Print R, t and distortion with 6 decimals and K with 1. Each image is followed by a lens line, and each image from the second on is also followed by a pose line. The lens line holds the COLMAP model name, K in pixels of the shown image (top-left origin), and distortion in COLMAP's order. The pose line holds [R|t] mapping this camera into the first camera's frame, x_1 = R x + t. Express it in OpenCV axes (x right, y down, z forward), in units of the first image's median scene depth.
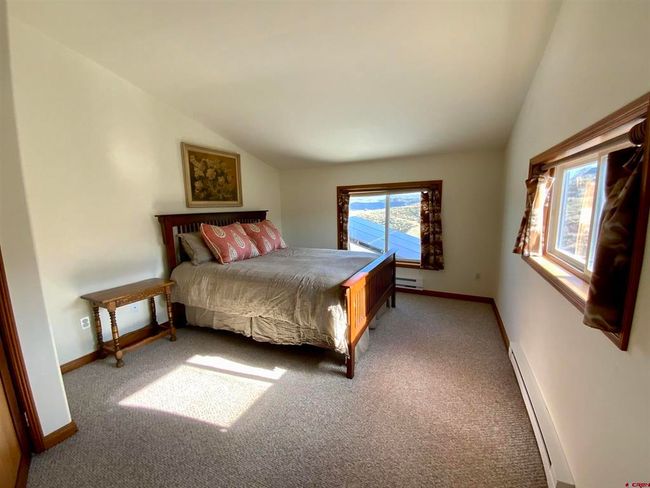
lens RADIAL K [[263.8, 0, 325.0], [0, 263.8, 244.0], [0, 0, 1]] dist [0.026427, -0.020611]
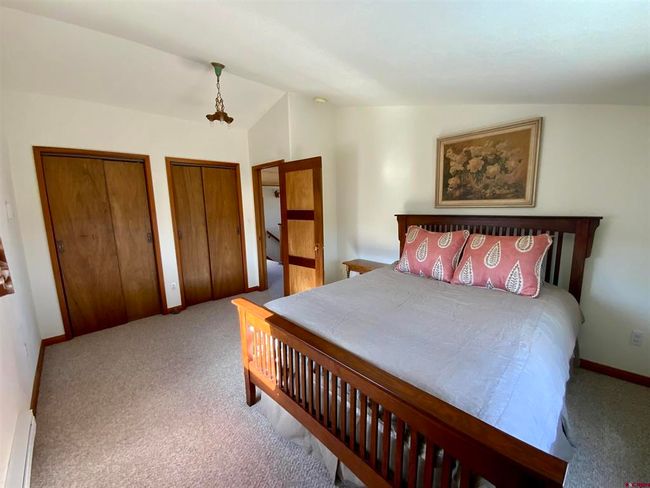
lens RADIAL K [[263.8, 0, 325.0], [0, 263.8, 244.0], [0, 0, 1]] dist [0.026427, -0.020611]
pose [[-0.347252, 0.161623, -0.923739, 0.477903], [-0.117873, 0.969701, 0.213976, -0.157225], [0.930334, 0.183187, -0.317679, 0.896215]]
